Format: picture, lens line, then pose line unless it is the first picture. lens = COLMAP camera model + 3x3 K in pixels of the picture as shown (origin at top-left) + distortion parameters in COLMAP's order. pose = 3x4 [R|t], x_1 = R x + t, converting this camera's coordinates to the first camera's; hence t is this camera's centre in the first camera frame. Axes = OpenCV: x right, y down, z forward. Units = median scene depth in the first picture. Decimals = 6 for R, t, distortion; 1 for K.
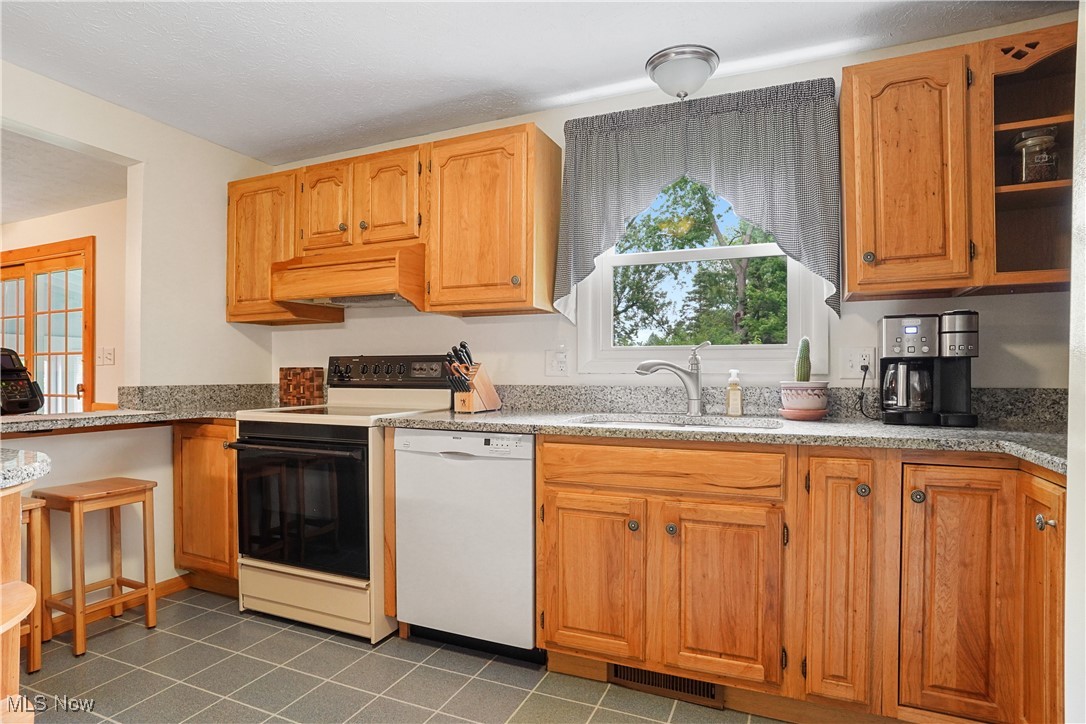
lens RADIAL K [[566.9, 0, 543.0], [0, 566.9, 362.0], [0, 0, 1]] dist [-0.003483, -0.000072]
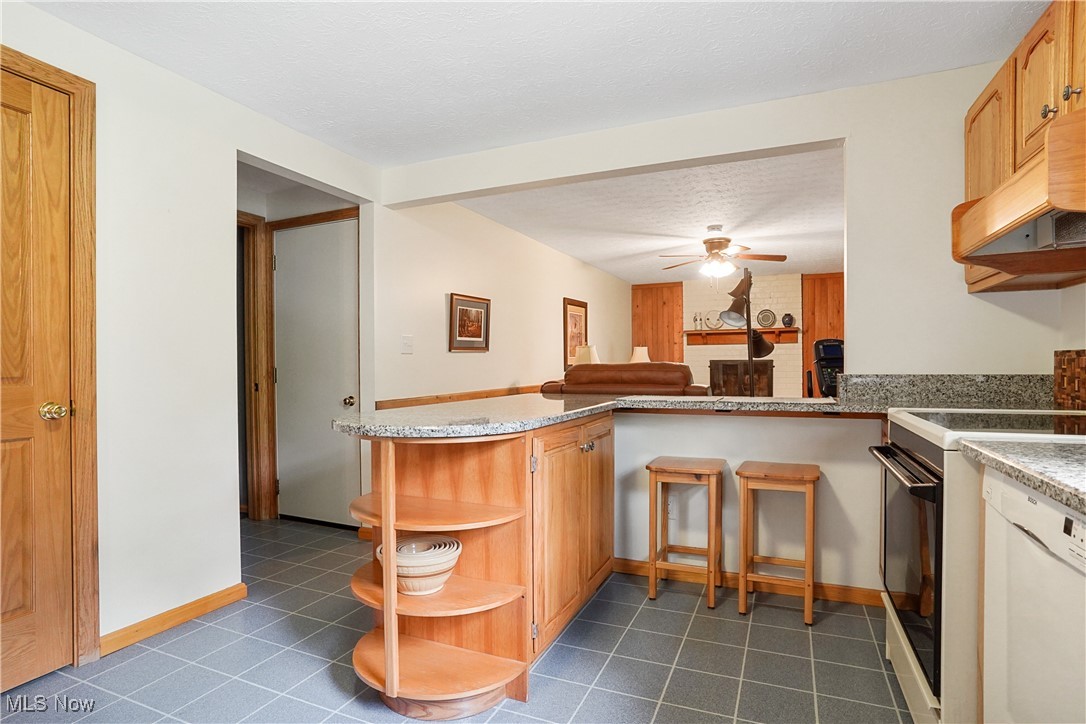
lens RADIAL K [[566.9, 0, 543.0], [0, 566.9, 362.0], [0, 0, 1]] dist [-0.003483, -0.000072]
pose [[0.012262, -0.000308, -0.999925, 0.214921], [0.028998, 0.999579, 0.000048, 0.006453], [0.999504, -0.028996, 0.012266, 0.440869]]
